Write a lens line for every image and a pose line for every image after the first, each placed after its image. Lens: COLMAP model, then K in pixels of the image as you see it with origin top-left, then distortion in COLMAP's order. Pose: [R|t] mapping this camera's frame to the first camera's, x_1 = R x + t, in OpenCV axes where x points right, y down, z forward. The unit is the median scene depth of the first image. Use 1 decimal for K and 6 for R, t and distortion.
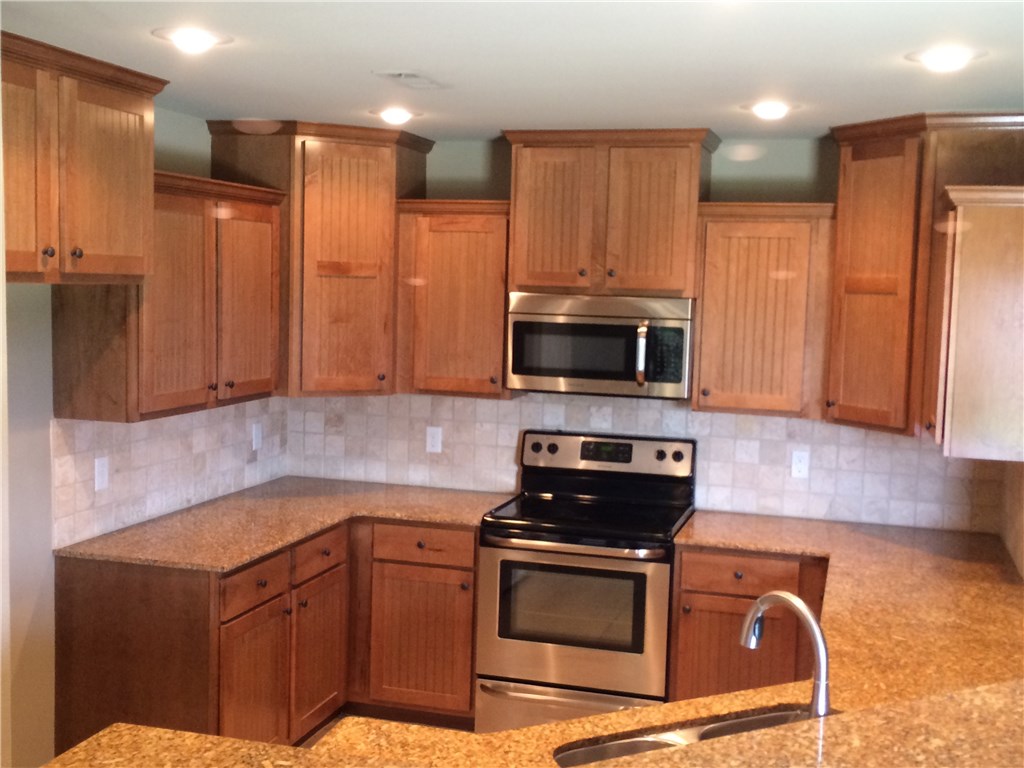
lens RADIAL K [[1189.4, 0, 512.2], [0, 1189.4, 383.6], [0, 0, 1]] dist [0.046845, 0.000000]
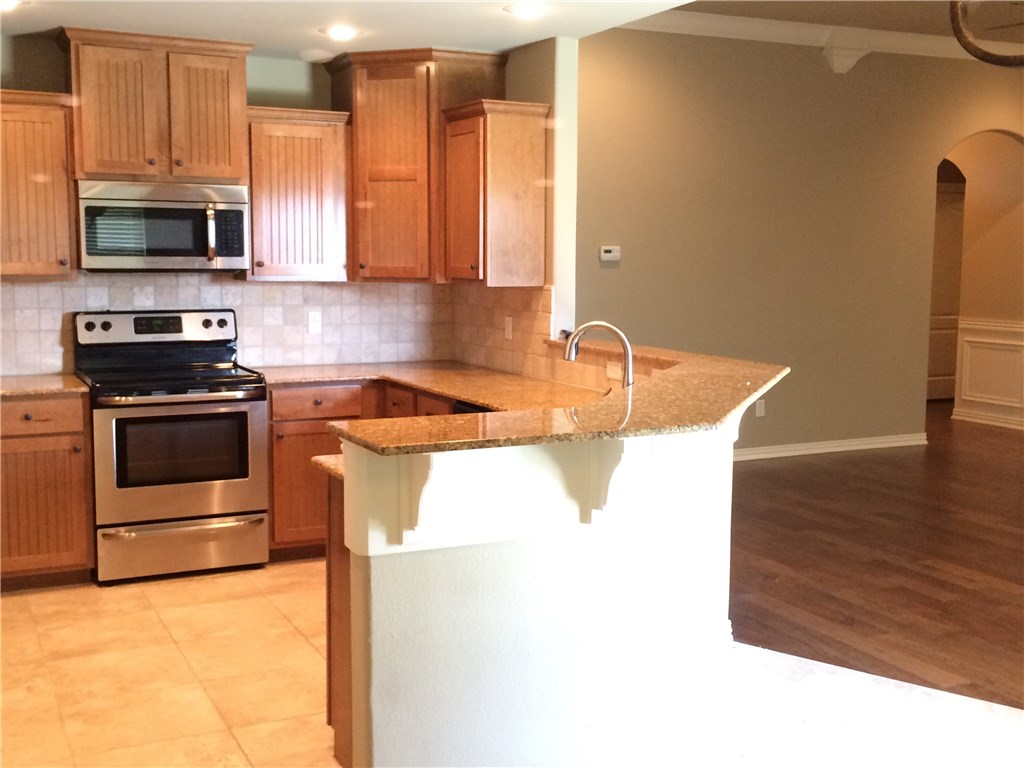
lens RADIAL K [[1189.4, 0, 513.6], [0, 1189.4, 384.8], [0, 0, 1]] dist [0.046845, 0.000000]
pose [[0.739520, -0.096093, 0.666240, -0.458527], [0.070762, 0.995372, 0.065020, 0.067381], [-0.669405, -0.000939, 0.742898, -0.079424]]
